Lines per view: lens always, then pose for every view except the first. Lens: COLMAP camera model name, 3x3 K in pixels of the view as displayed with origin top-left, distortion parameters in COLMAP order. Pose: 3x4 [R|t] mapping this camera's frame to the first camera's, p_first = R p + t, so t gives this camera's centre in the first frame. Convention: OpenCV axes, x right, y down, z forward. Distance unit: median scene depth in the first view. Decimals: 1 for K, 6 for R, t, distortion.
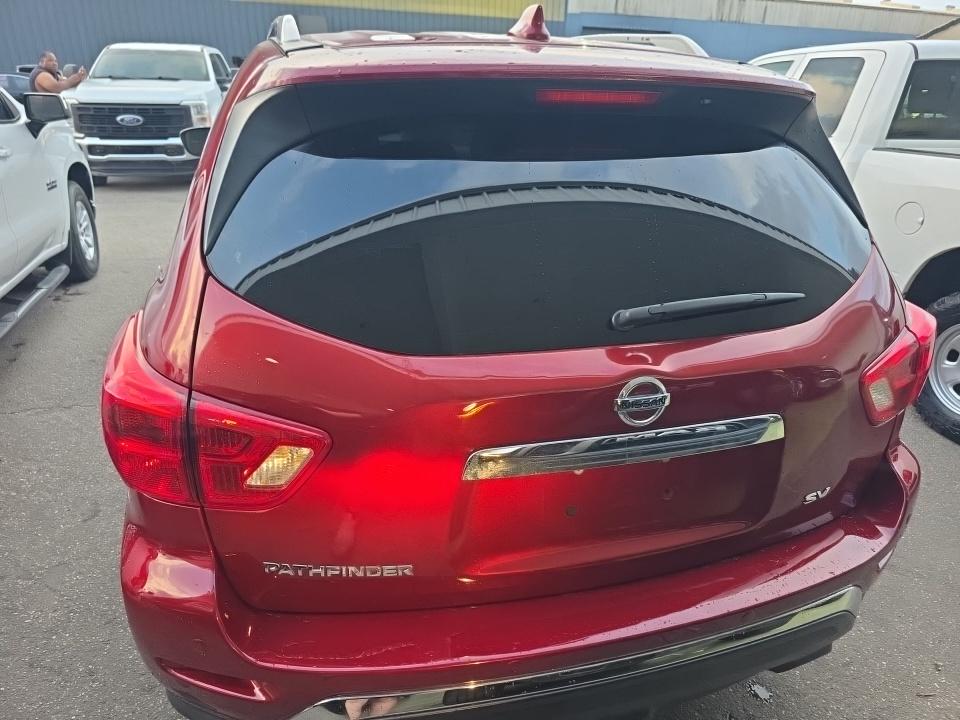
lens RADIAL K [[651.2, 0, 481.0], [0, 651.2, 360.9], [0, 0, 1]] dist [0.012632, -0.019329]
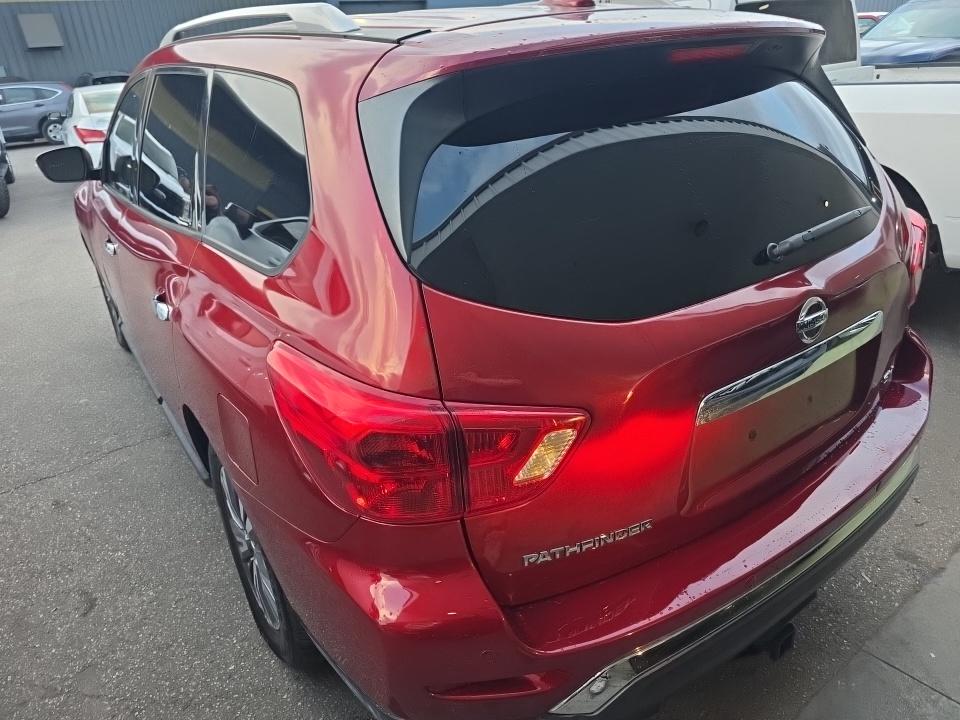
lens RADIAL K [[651.2, 0, 480.5], [0, 651.2, 359.5], [0, 0, 1]] dist [0.012632, -0.019329]
pose [[0.942920, -0.220587, 0.249487, -0.574686], [0.213002, 0.975367, 0.057352, -0.054896], [-0.255993, -0.000937, 0.966678, 0.055981]]
